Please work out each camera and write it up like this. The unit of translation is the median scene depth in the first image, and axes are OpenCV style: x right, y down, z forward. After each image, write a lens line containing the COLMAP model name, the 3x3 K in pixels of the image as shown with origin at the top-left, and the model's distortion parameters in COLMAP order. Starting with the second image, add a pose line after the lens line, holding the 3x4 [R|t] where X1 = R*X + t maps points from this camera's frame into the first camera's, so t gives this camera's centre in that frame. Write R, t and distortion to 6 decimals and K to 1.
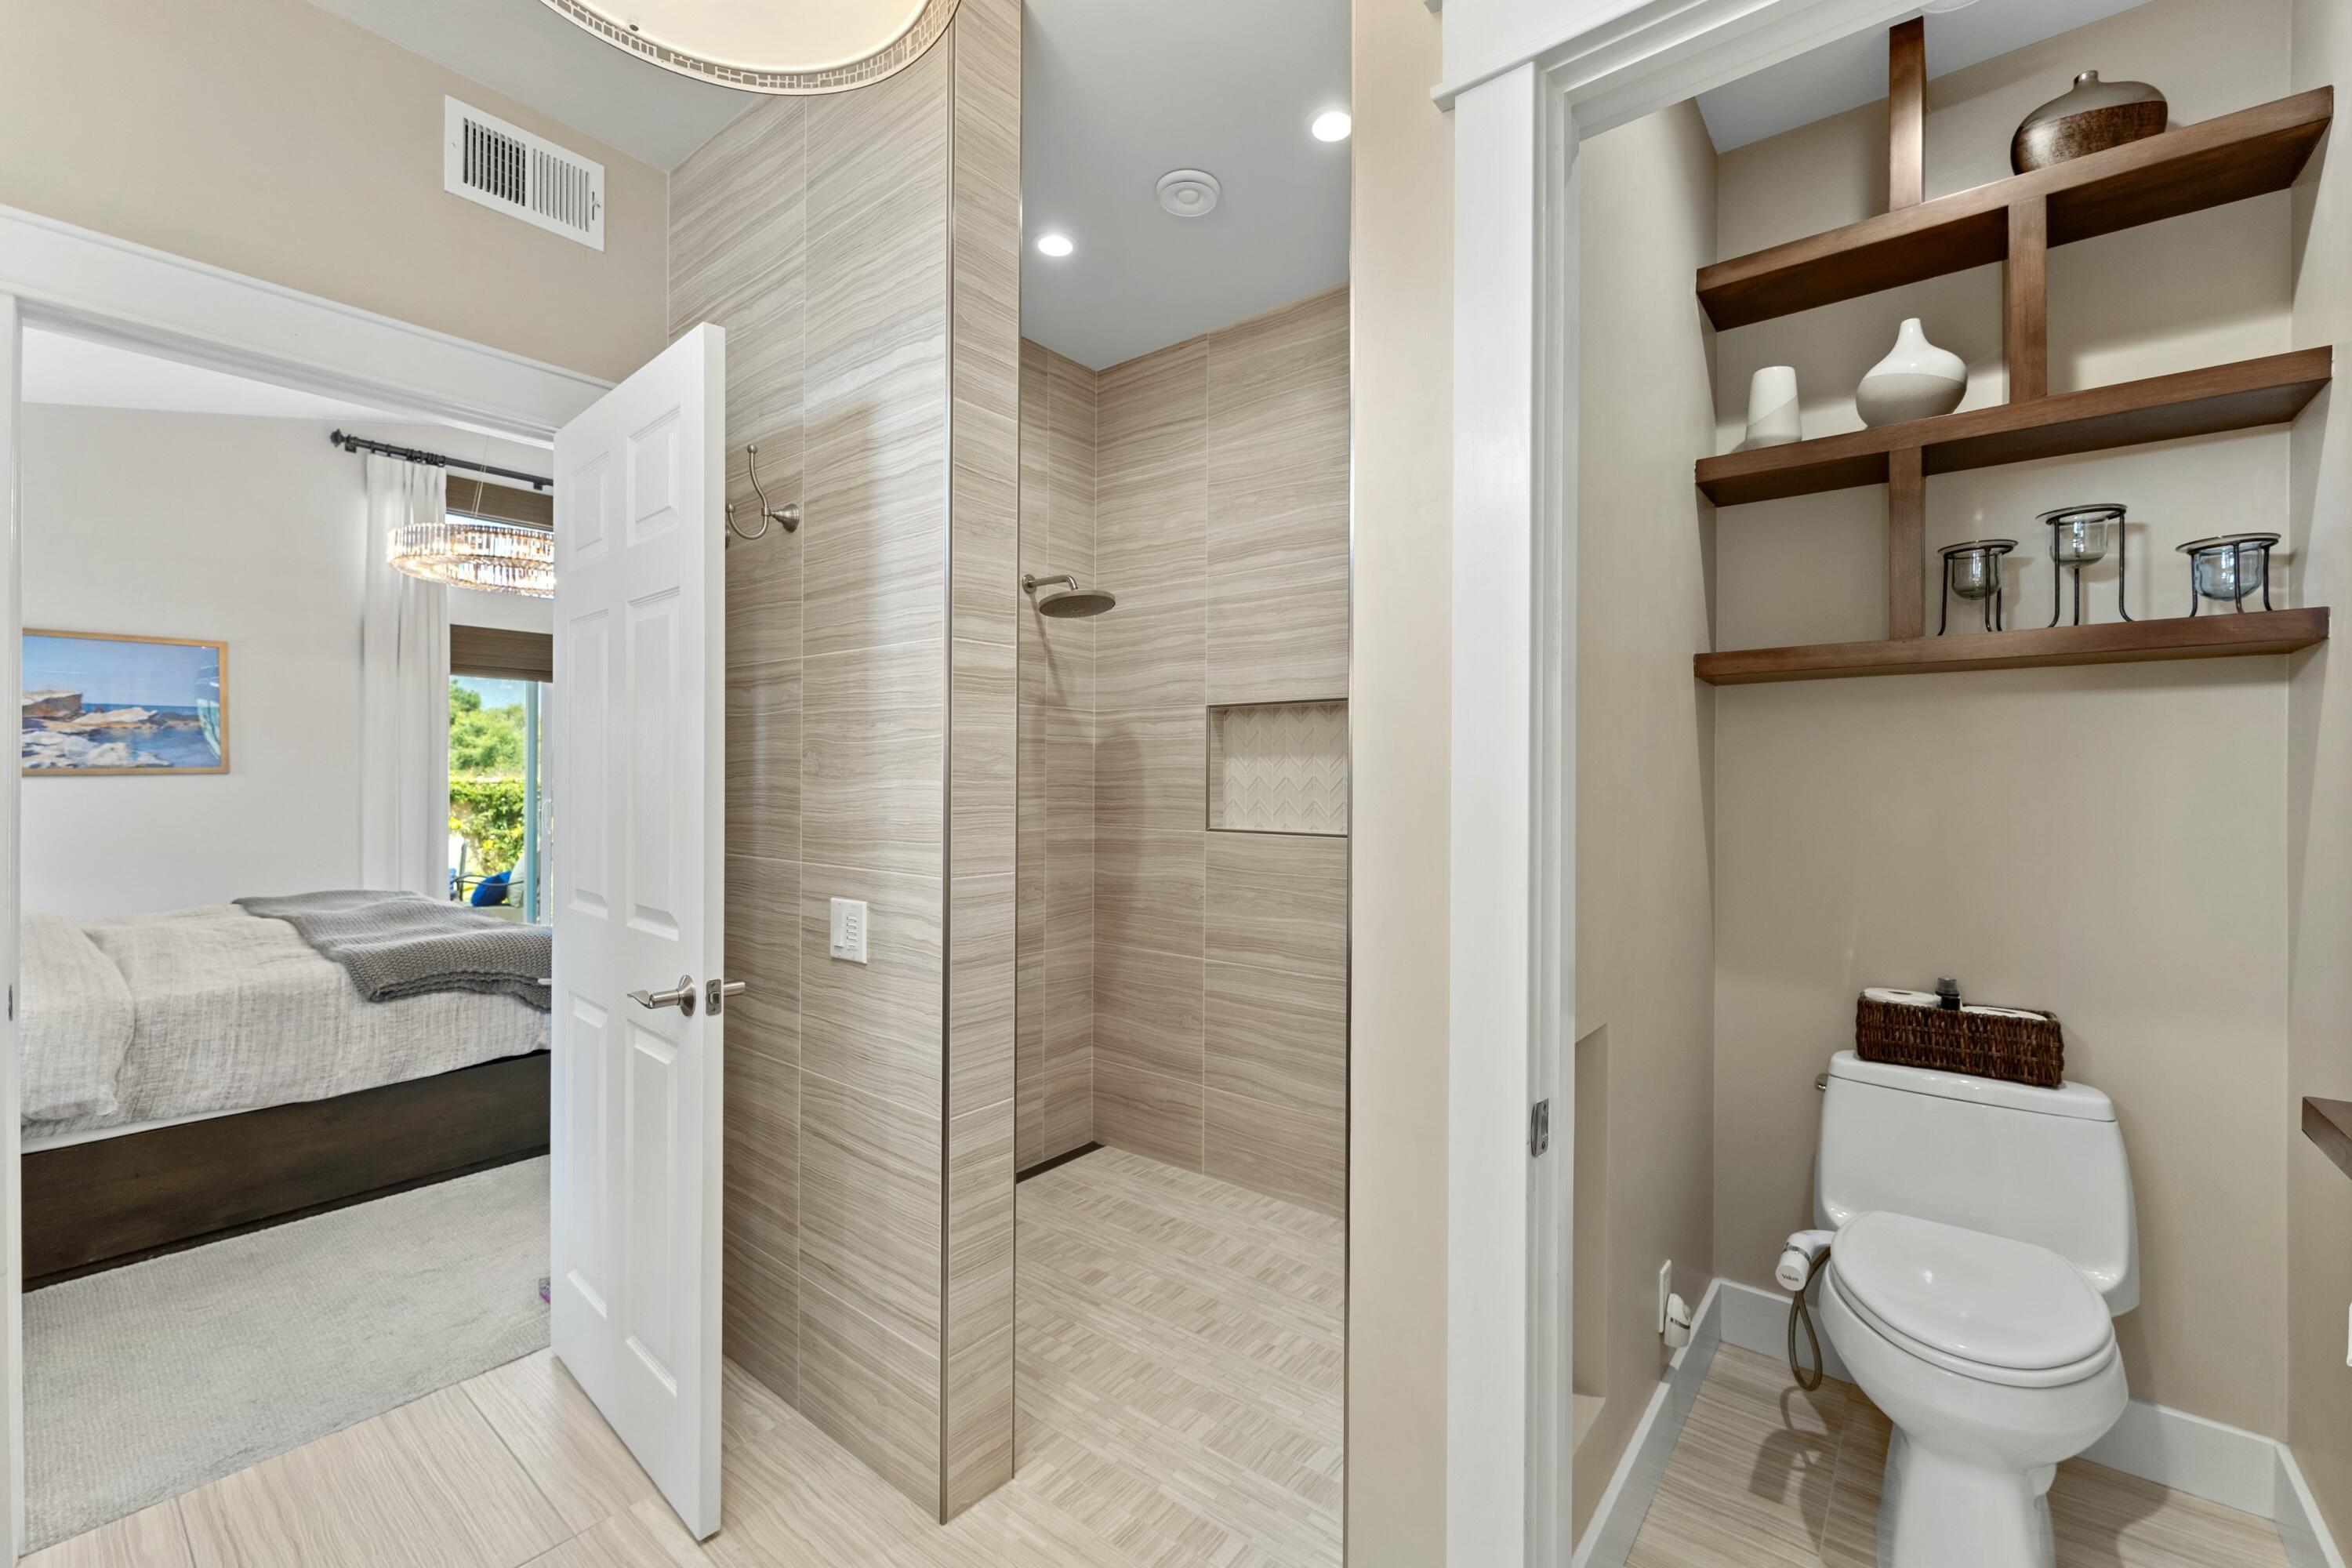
lens RADIAL K [[969.1, 0, 1179.2], [0, 969.1, 775.9], [0, 0, 1]] dist [0.000508, 0.000244]
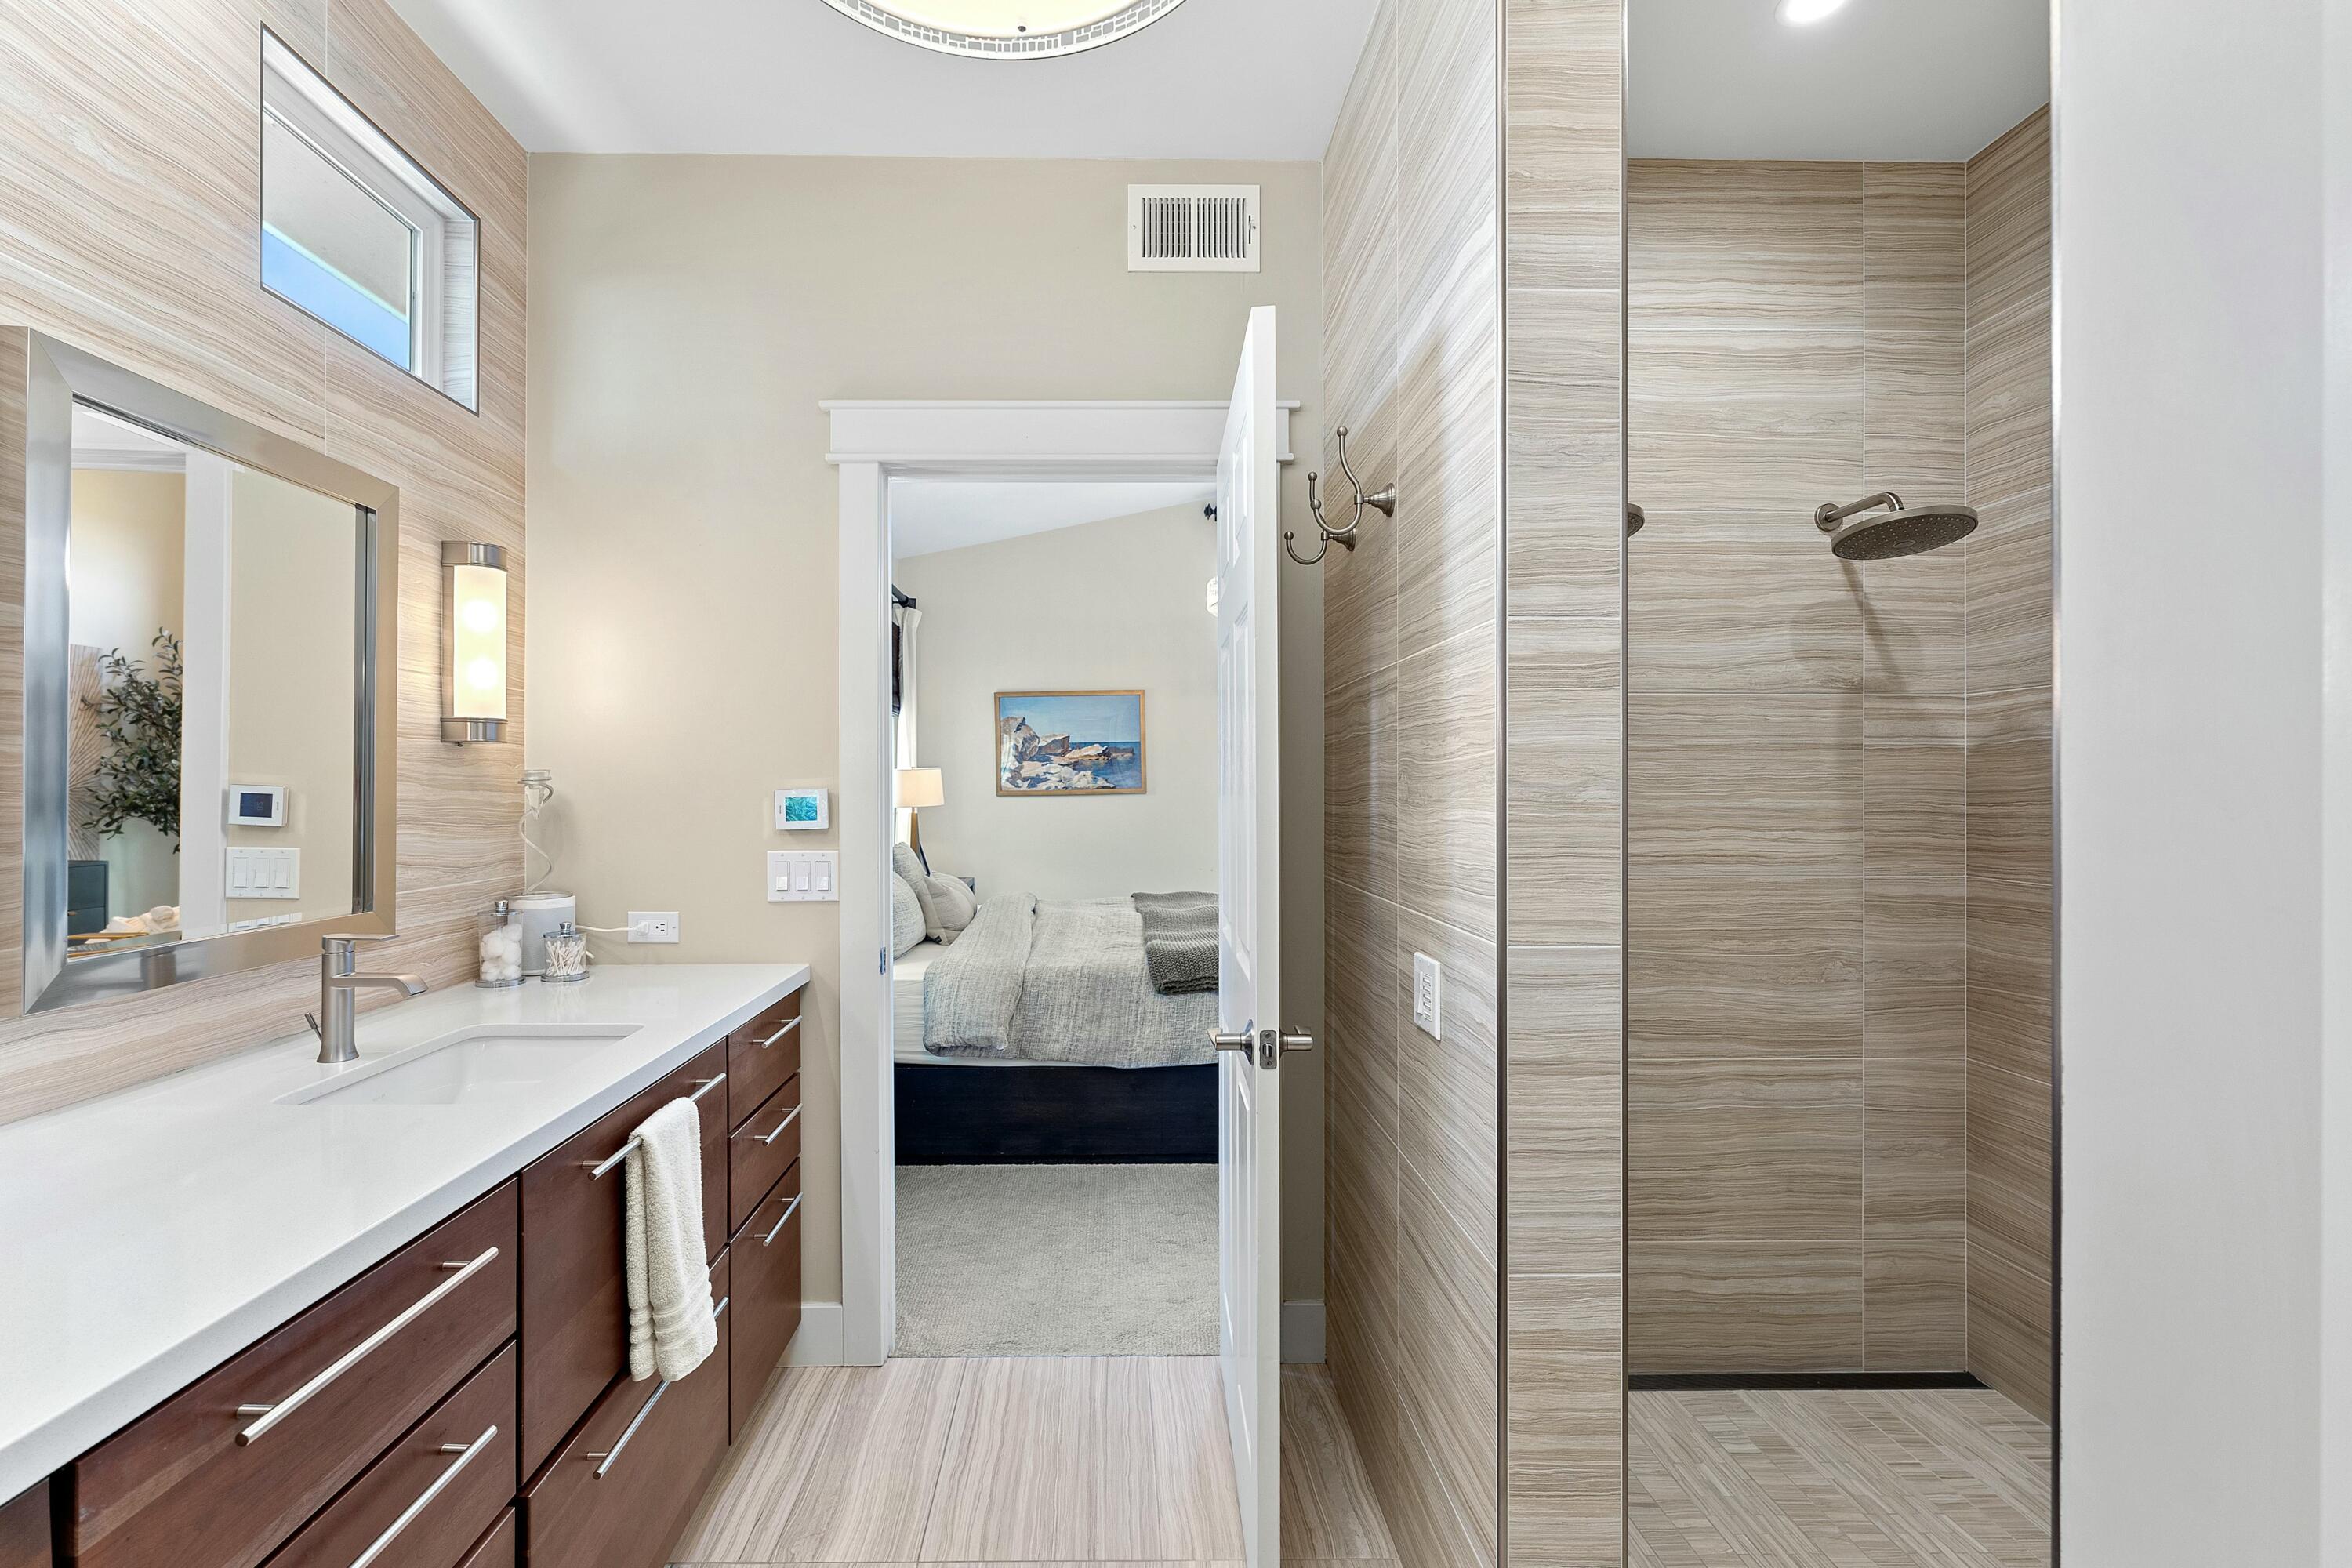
lens RADIAL K [[1059.9, 0, 1119.2], [0, 1059.9, 788.8], [0, 0, 1]] dist [-0.000333, -0.000083]
pose [[0.636385, -0.004988, -0.771355, 0.138385], [0.003745, 0.999987, -0.003377, -0.008177], [0.771362, -0.000740, 0.636396, 0.187183]]
